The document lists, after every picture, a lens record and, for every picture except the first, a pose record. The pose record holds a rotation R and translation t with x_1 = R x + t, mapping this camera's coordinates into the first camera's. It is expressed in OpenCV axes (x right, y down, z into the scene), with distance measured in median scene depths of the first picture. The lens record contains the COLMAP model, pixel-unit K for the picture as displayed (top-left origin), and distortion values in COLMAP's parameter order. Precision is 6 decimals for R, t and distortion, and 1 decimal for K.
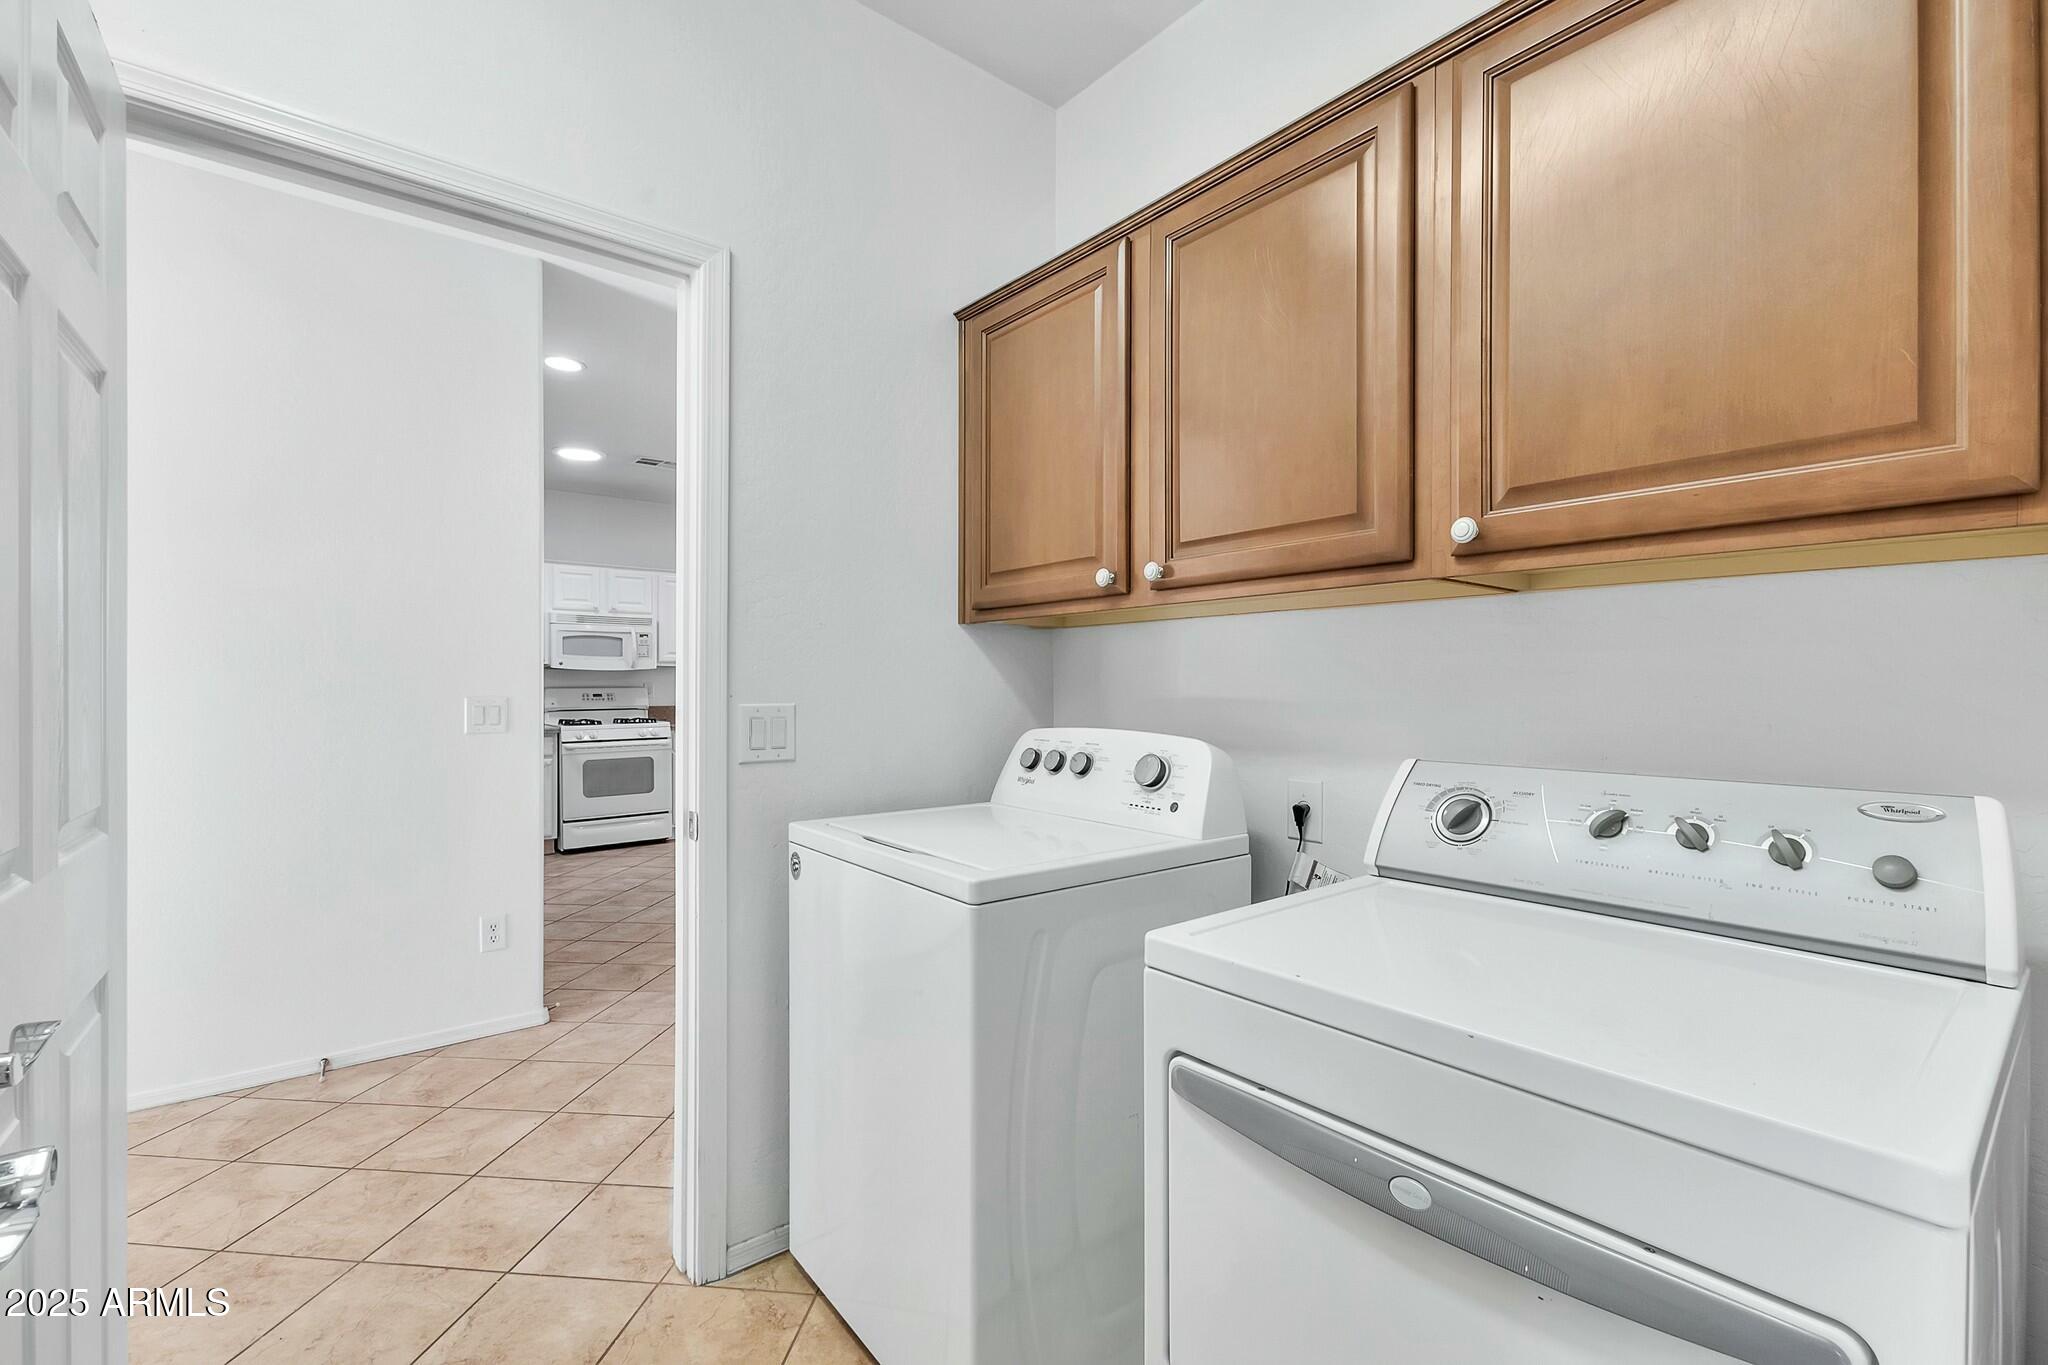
lens RADIAL K [[896.8, 0, 1019.7], [0, 896.8, 682.5], [0, 0, 1]] dist [0.002944, -0.000136]
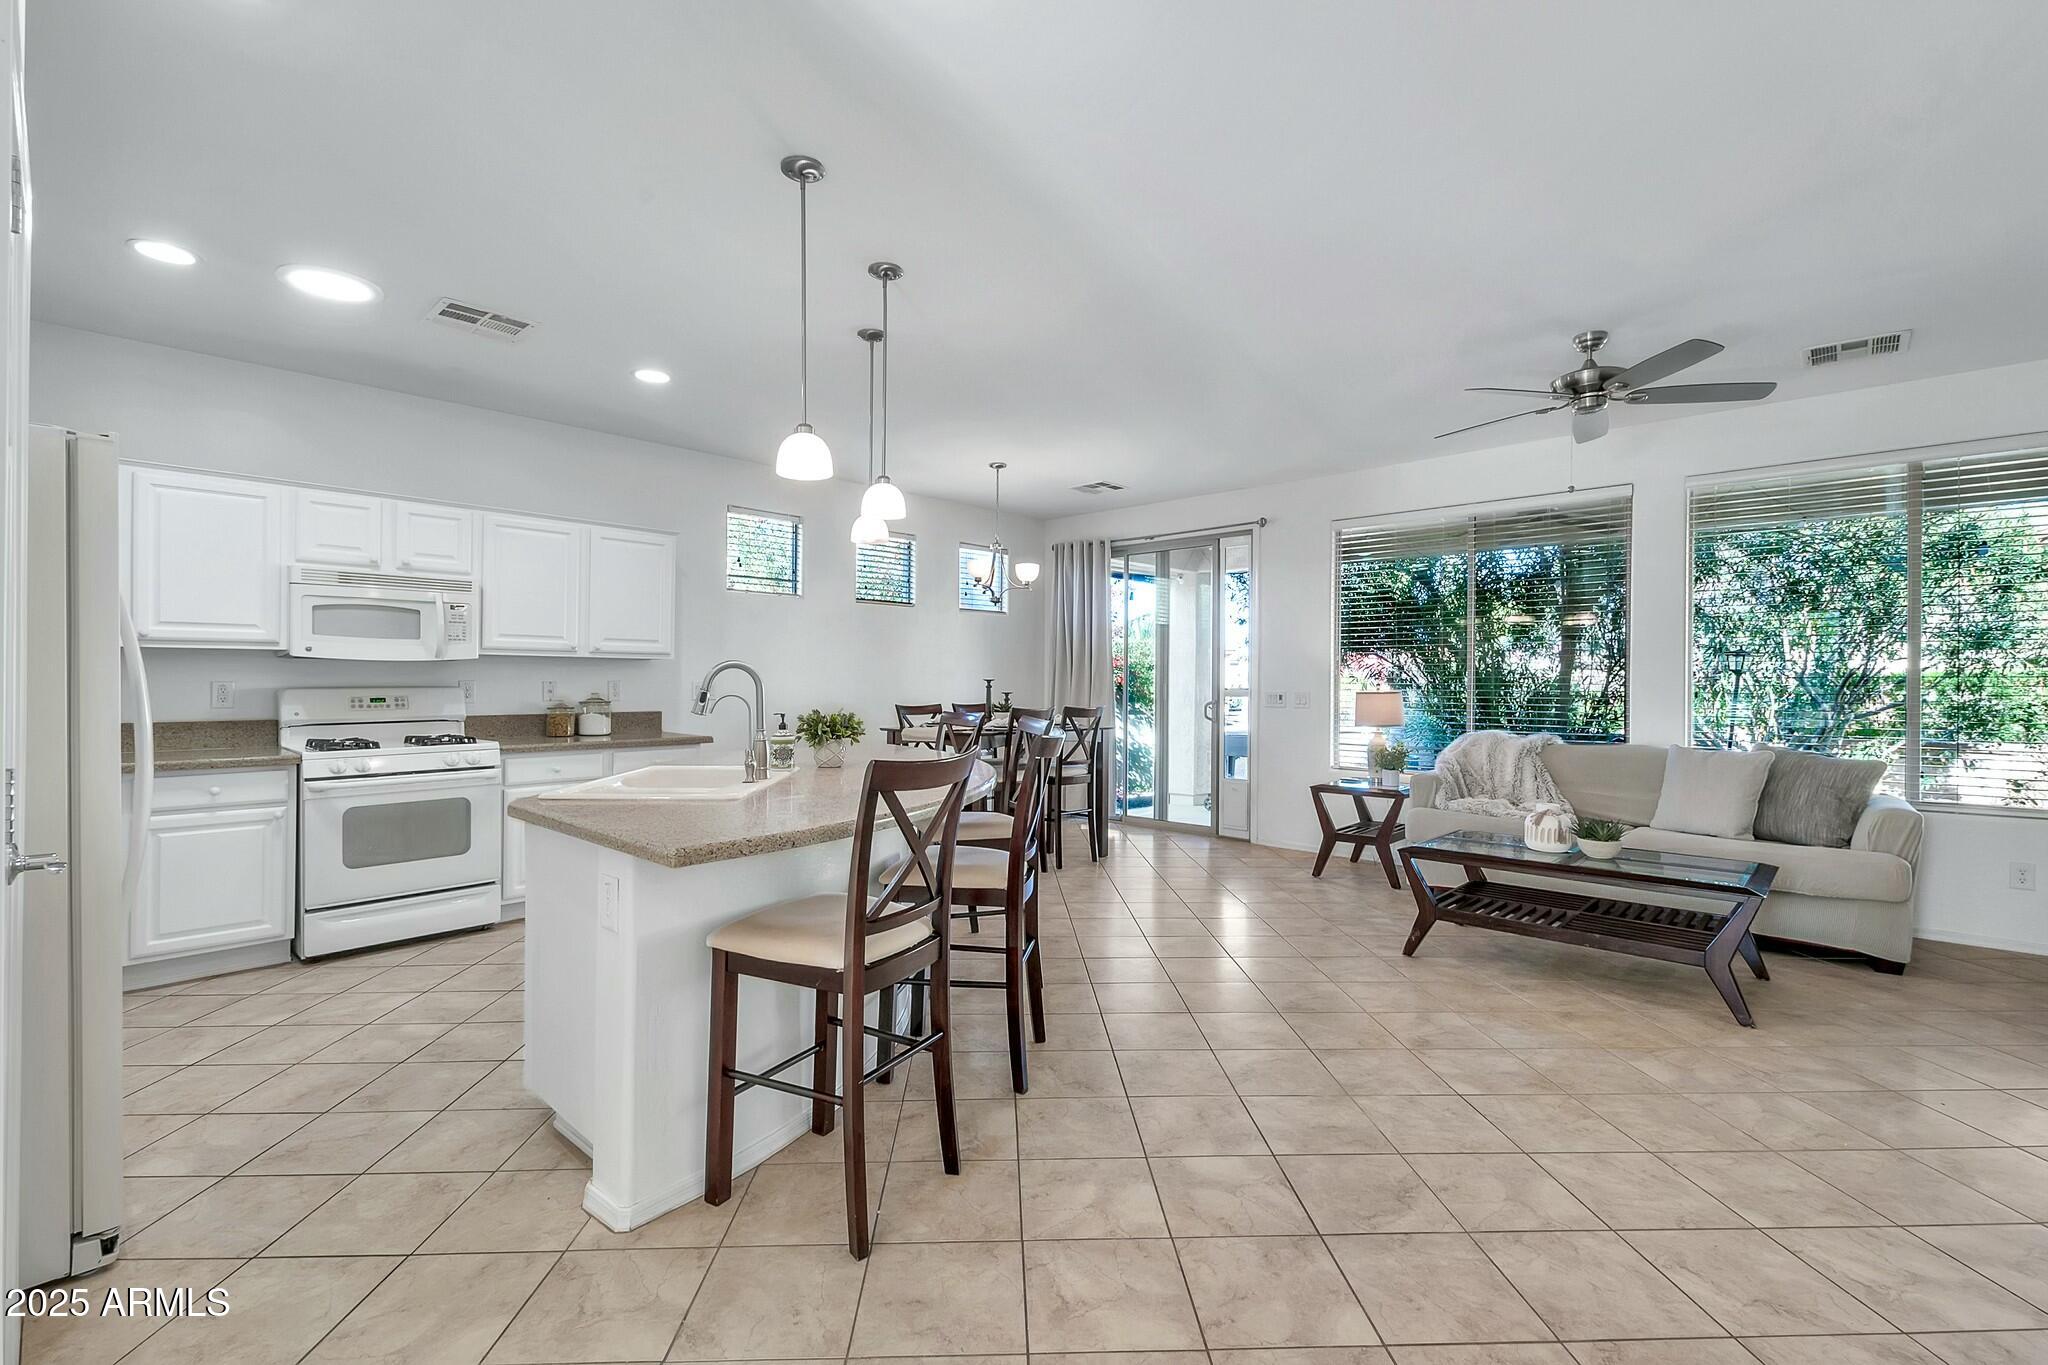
lens RADIAL K [[896.8, 0, 1019.7], [0, 896.8, 682.5], [0, 0, 1]] dist [0.002944, -0.000136]
pose [[0.990504, 0.002875, 0.137456, -0.112146], [-0.002832, 0.999996, -0.000505, 0.000974], [-0.137457, 0.000111, 0.990508, 0.320932]]
